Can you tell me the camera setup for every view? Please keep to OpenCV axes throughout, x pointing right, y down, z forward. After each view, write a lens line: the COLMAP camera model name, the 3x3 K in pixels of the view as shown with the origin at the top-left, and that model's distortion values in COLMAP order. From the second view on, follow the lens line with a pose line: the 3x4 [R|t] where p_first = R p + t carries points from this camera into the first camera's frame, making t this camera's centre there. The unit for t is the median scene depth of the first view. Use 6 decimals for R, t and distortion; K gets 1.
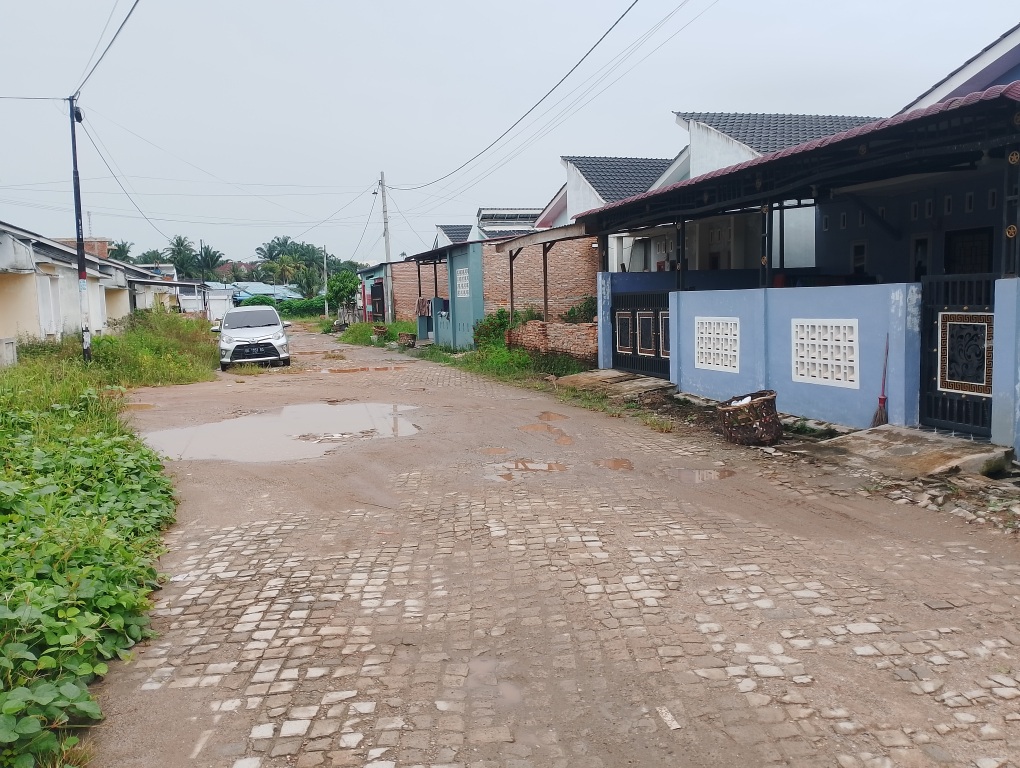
lens RADIAL K [[818.7, 0, 510.0], [0, 818.7, 384.0], [0, 0, 1]] dist [0.007016, -0.073567]
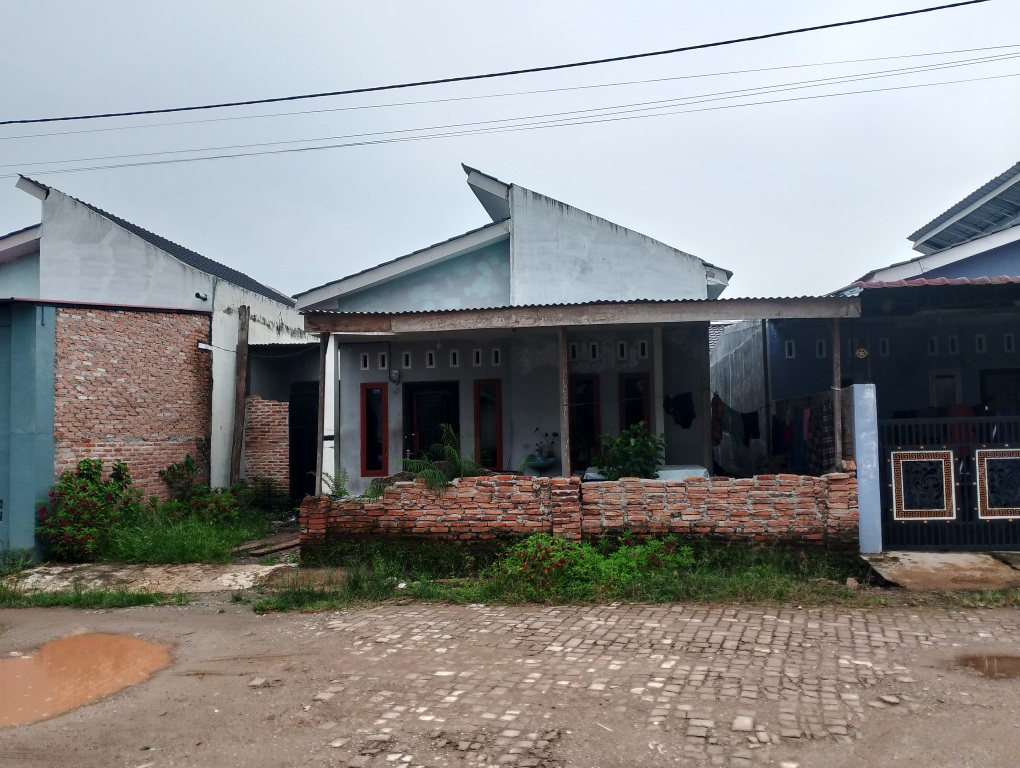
lens RADIAL K [[551.7, 0, 510.2], [0, 551.7, 394.2], [0, 0, 1]] dist [-0.003738, -0.001994]
pose [[0.333456, 0.102704, 0.937155, -1.029314], [0.102390, 0.984223, -0.144294, -0.286543], [-0.937189, 0.144071, 0.317680, 3.193998]]
